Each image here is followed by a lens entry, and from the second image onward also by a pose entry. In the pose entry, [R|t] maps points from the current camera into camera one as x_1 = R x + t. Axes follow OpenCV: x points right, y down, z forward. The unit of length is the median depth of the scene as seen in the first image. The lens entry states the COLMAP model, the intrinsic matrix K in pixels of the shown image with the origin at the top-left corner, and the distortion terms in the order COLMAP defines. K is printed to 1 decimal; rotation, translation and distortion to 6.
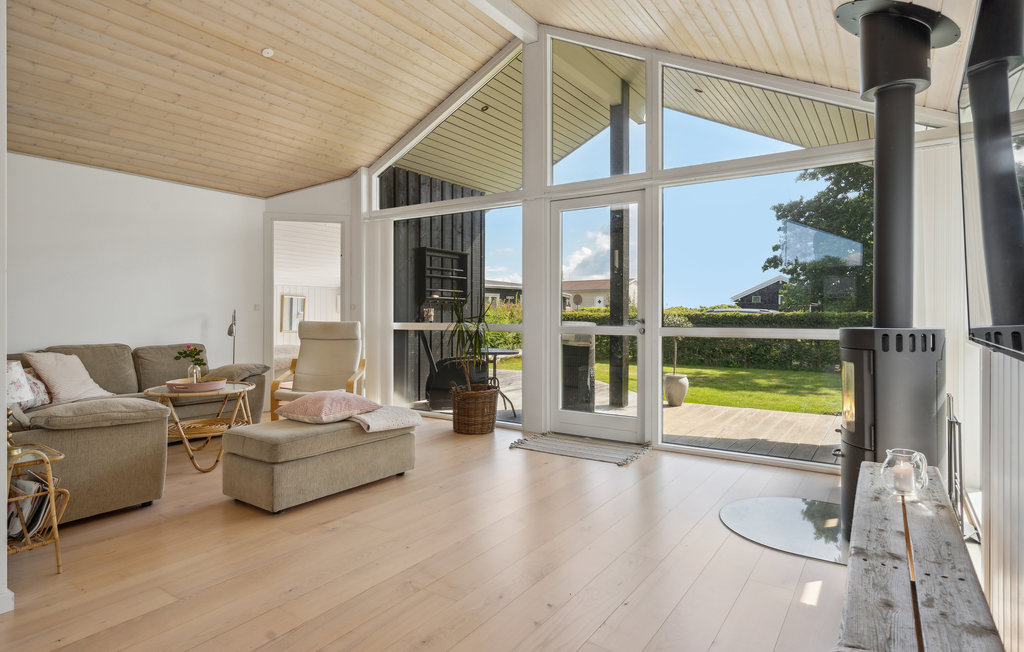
lens RADIAL K [[559.2, 0, 512.0], [0, 559.2, 326.0], [0, 0, 1]] dist [-0.001494, -0.000037]
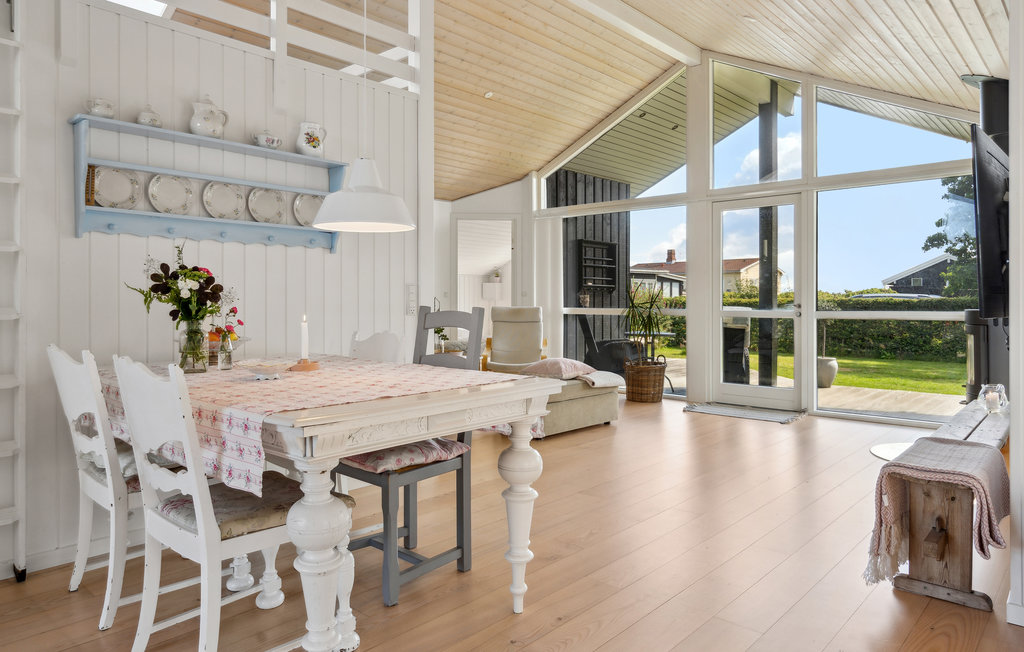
lens RADIAL K [[651.2, 0, 511.1], [0, 651.2, 308.4], [0, 0, 1]] dist [0.002246, 0.003011]
pose [[0.989046, 0.000230, -0.147610, -0.121607], [-0.001498, 0.999963, -0.008478, 0.006745], [0.147603, 0.008606, 0.989009, -0.330928]]
